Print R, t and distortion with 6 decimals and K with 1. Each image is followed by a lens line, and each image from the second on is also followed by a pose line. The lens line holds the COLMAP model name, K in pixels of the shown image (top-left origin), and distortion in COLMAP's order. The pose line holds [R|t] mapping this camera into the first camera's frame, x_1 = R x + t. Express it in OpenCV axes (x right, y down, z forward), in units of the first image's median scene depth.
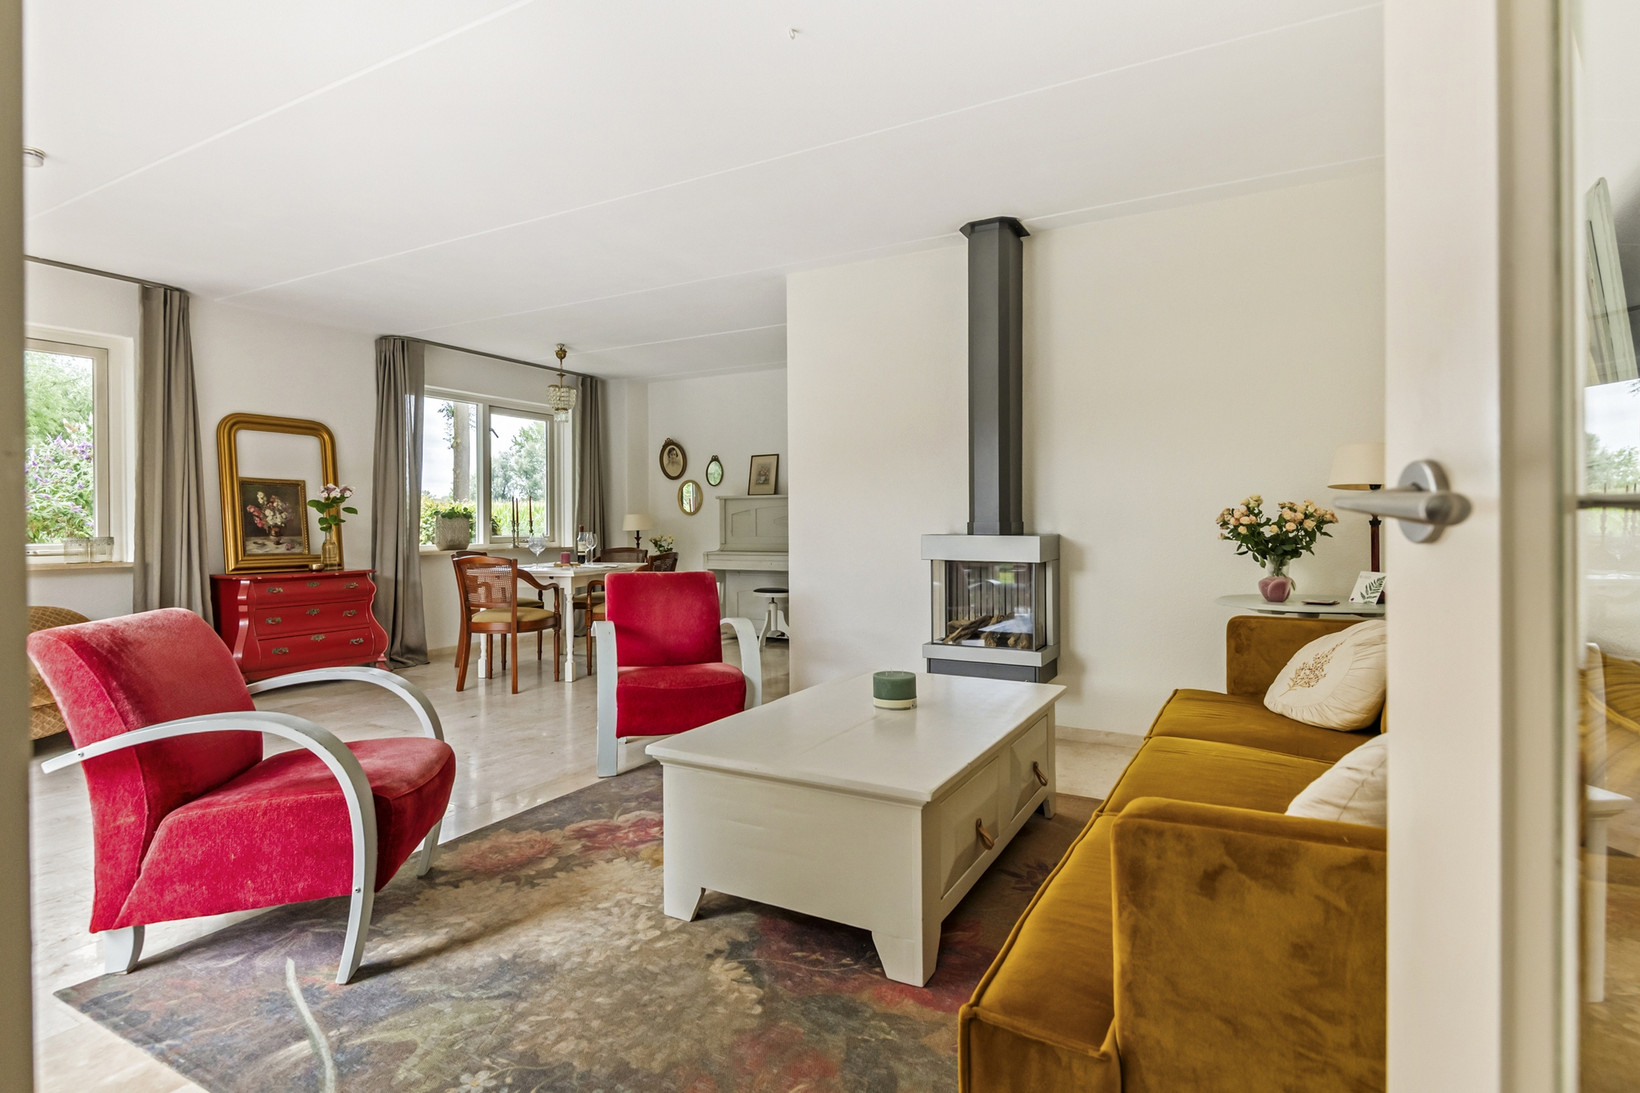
lens RADIAL K [[845.7, 0, 820.0], [0, 845.7, 546.5], [0, 0, 1]] dist [-0.002879, -0.000416]
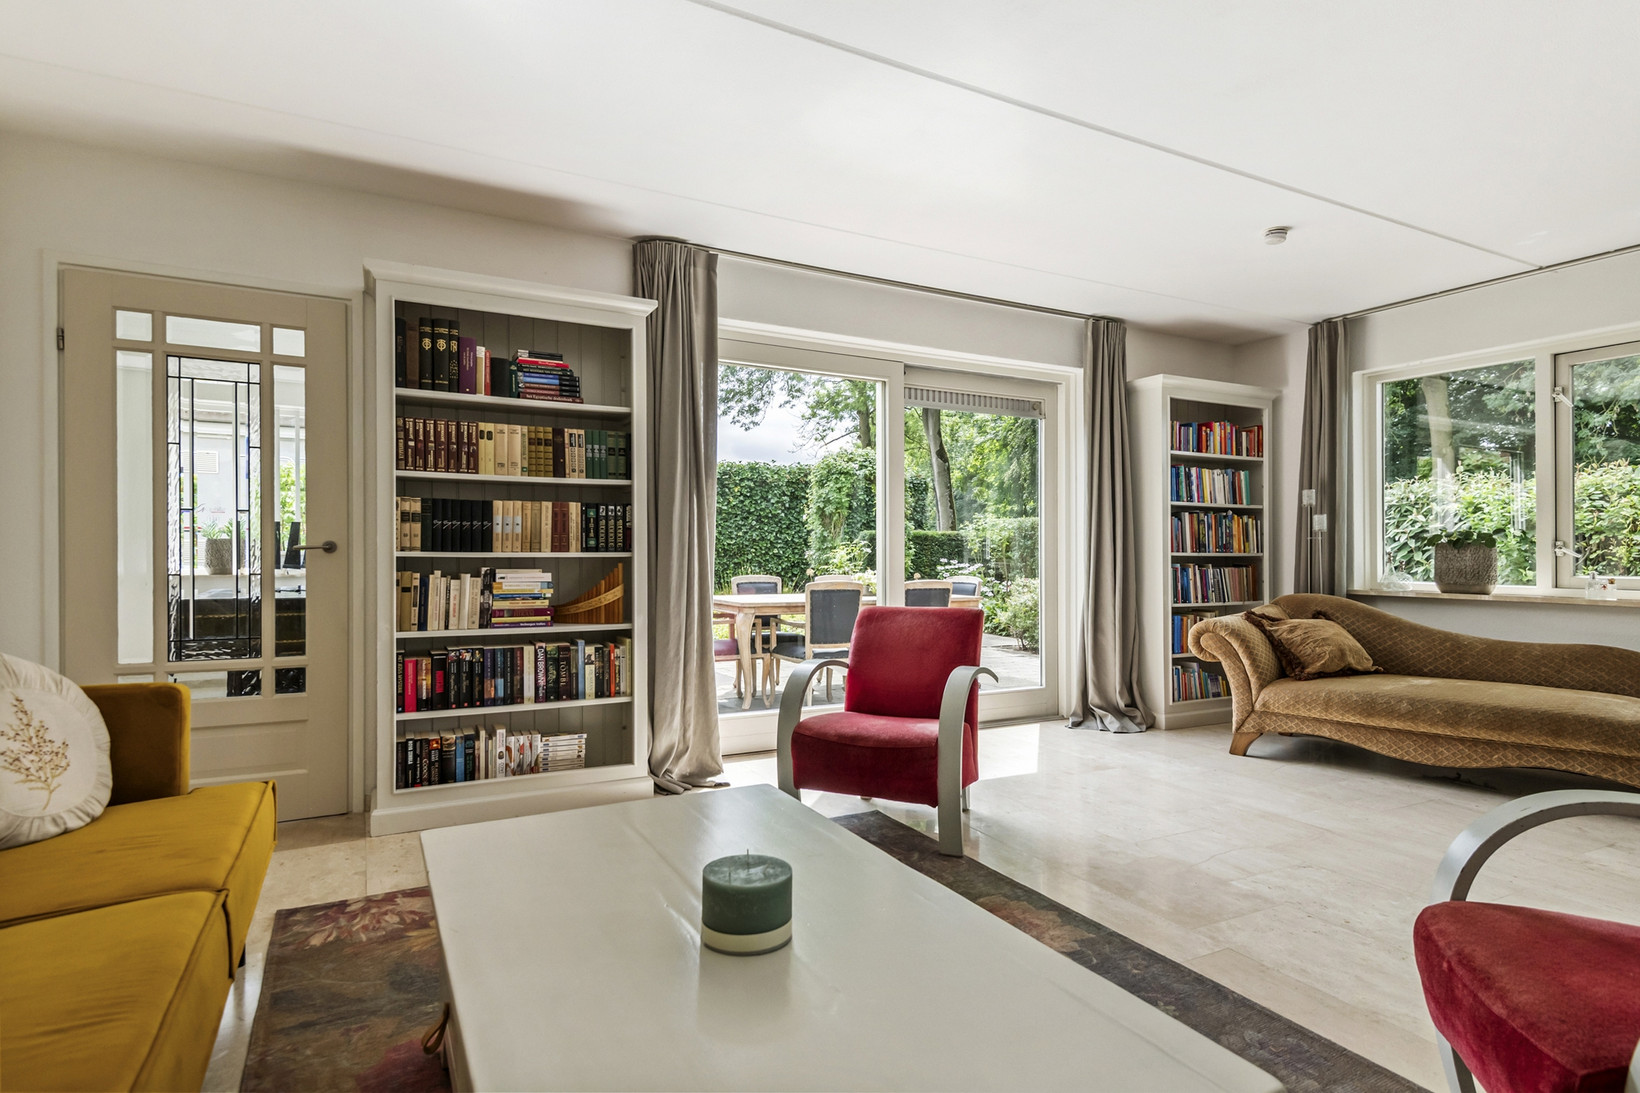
lens RADIAL K [[869.4, 0, 817.7], [0, 869.4, 551.3], [0, 0, 1]] dist [0.042967, -0.027349]
pose [[-0.554742, 0.000214, -0.832022, 0.461966], [-0.033618, 0.999178, 0.022672, -0.035933], [0.831343, 0.040547, -0.554279, 1.253652]]
